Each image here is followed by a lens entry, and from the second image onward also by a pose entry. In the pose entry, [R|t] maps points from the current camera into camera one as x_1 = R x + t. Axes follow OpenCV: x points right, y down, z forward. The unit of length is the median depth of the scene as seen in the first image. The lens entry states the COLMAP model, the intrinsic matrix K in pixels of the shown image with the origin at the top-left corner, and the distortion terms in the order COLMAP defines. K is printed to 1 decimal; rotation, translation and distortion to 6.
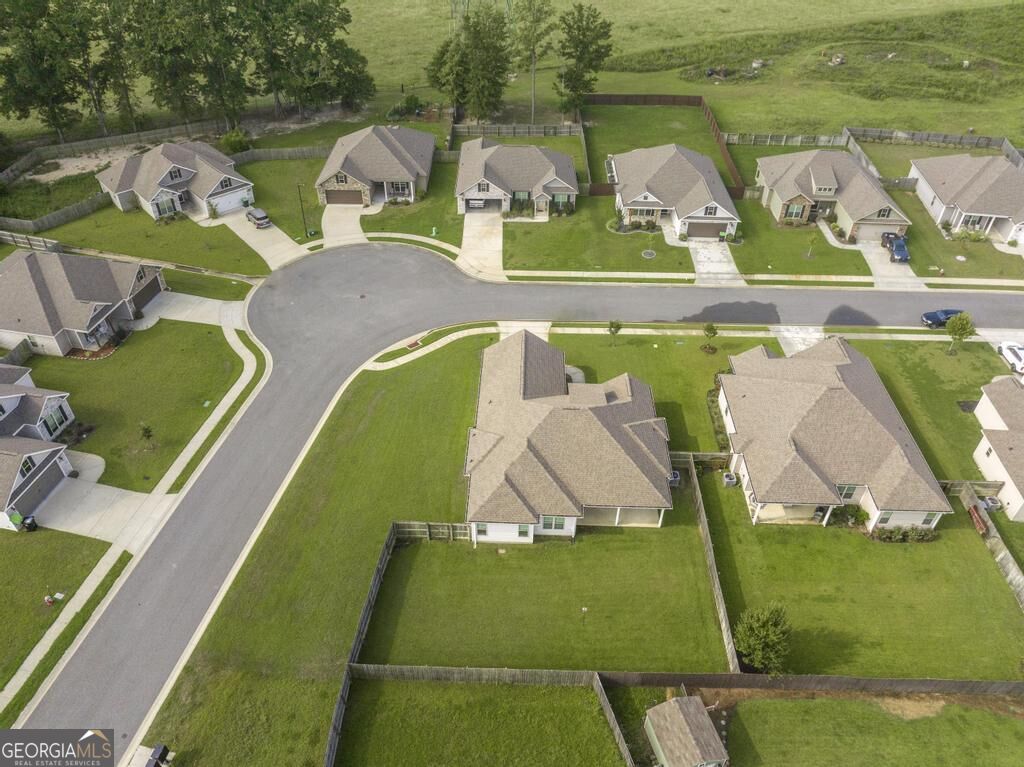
lens RADIAL K [[718.2, 0, 509.8], [0, 718.2, 385.3], [0, 0, 1]] dist [-0.050214, 0.015775]
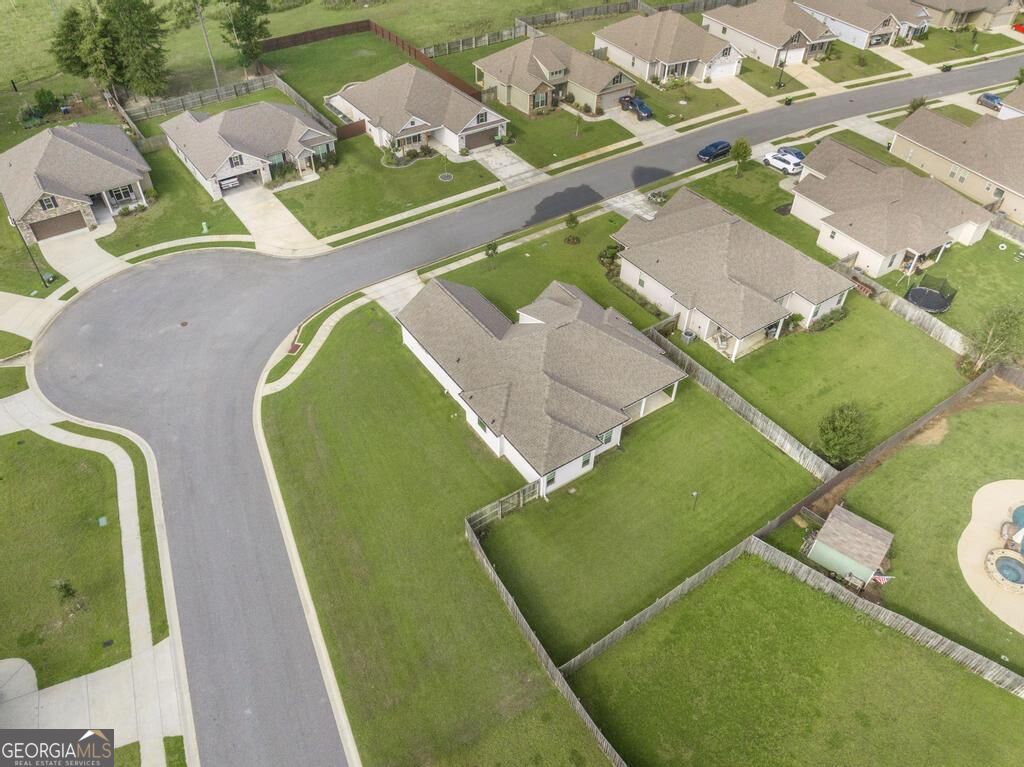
lens RADIAL K [[718.2, 0, 510.3], [0, 718.2, 382.6], [0, 0, 1]] dist [-0.050214, 0.015775]
pose [[0.807809, -0.402366, 0.430752, -0.269850], [0.376485, 0.914494, 0.148191, -0.042860], [-0.453546, 0.042462, 0.890221, 0.124611]]
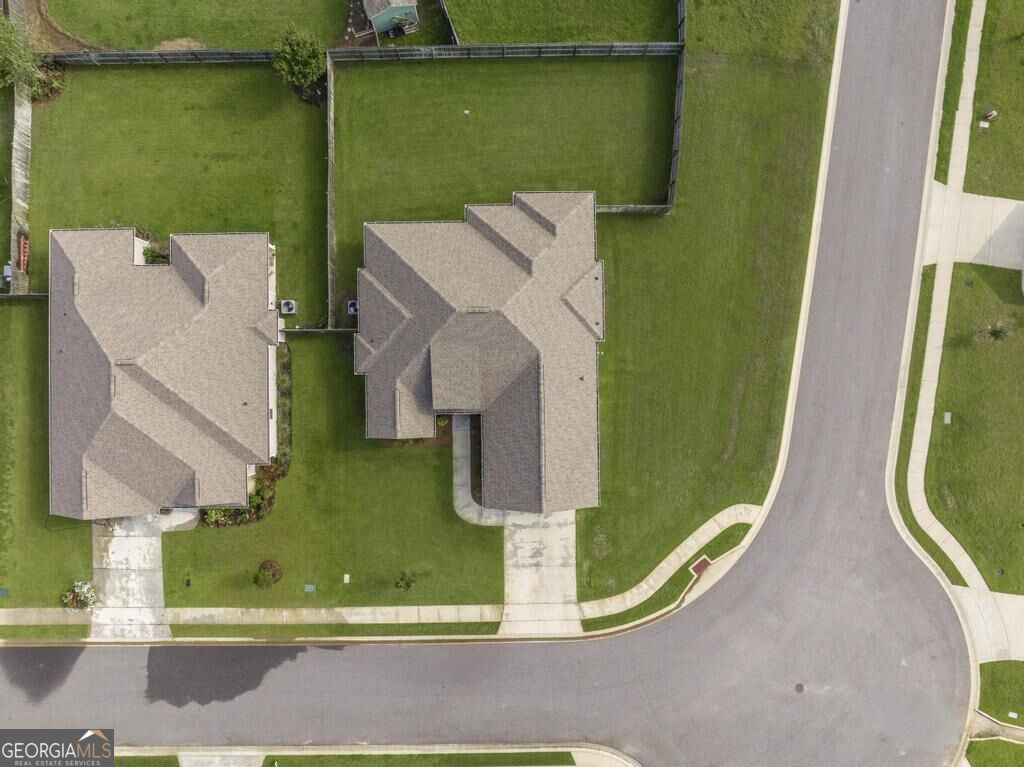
lens RADIAL K [[718.2, 0, 512.3], [0, 718.2, 384.1], [0, 0, 1]] dist [-0.050214, 0.015775]
pose [[-0.998767, 0.047399, -0.014758, 0.041924], [-0.041367, -0.630281, 0.775264, -0.411407], [0.027445, 0.774919, 0.631464, 0.377328]]
